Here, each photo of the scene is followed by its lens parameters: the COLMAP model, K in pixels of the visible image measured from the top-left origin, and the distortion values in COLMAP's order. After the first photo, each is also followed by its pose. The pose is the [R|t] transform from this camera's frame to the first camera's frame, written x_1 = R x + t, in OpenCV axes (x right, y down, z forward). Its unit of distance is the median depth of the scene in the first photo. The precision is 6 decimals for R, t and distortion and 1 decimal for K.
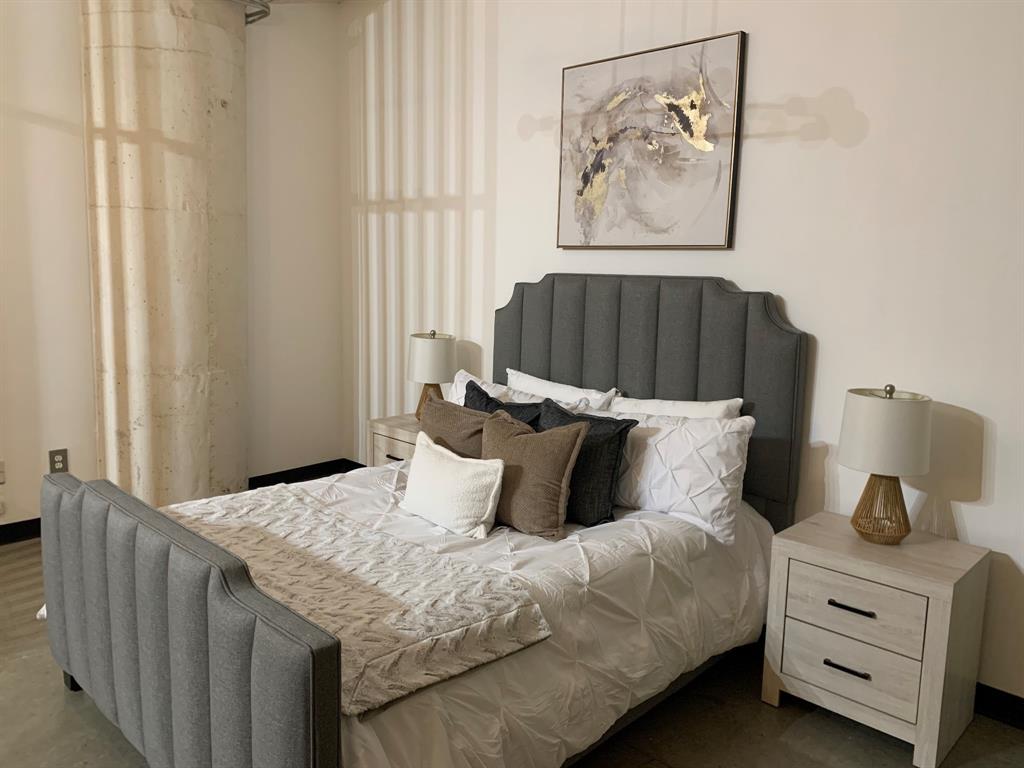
lens RADIAL K [[778.3, 0, 508.4], [0, 778.3, 380.2], [0, 0, 1]] dist [0.053234, -0.072889]
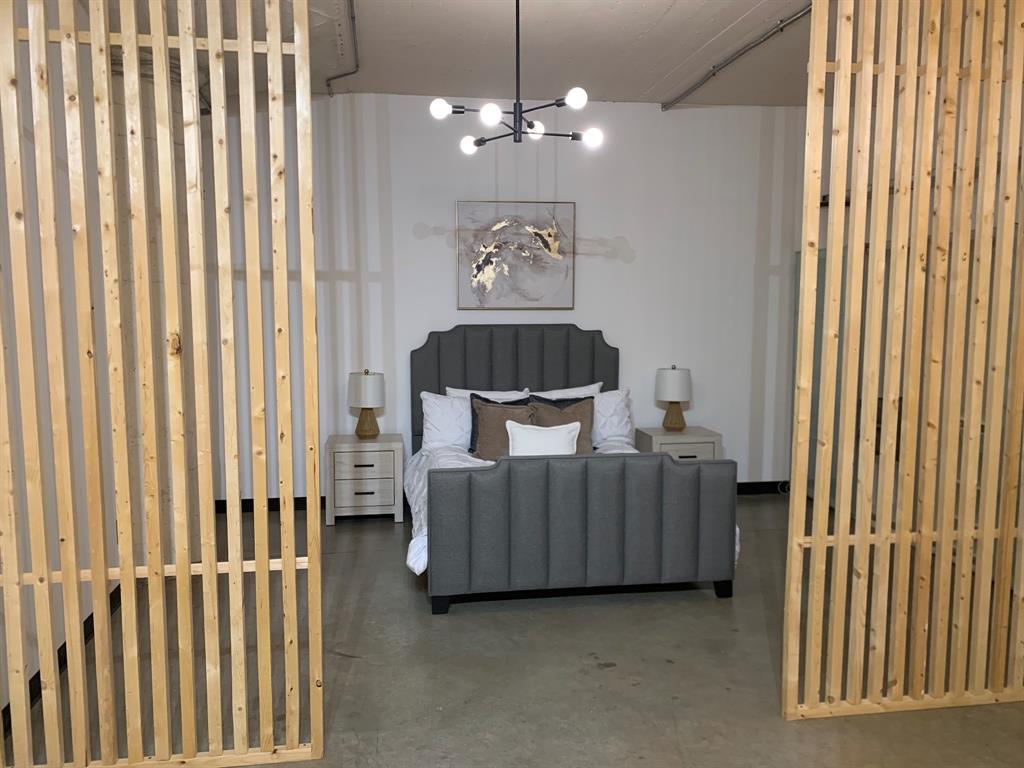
lens RADIAL K [[778.3, 0, 506.1], [0, 778.3, 386.0], [0, 0, 1]] dist [0.053234, -0.072889]
pose [[0.598814, -0.104120, 0.794091, -1.259131], [0.134251, 0.990533, 0.028641, -0.050087], [-0.789556, 0.089457, 0.607123, -0.035145]]
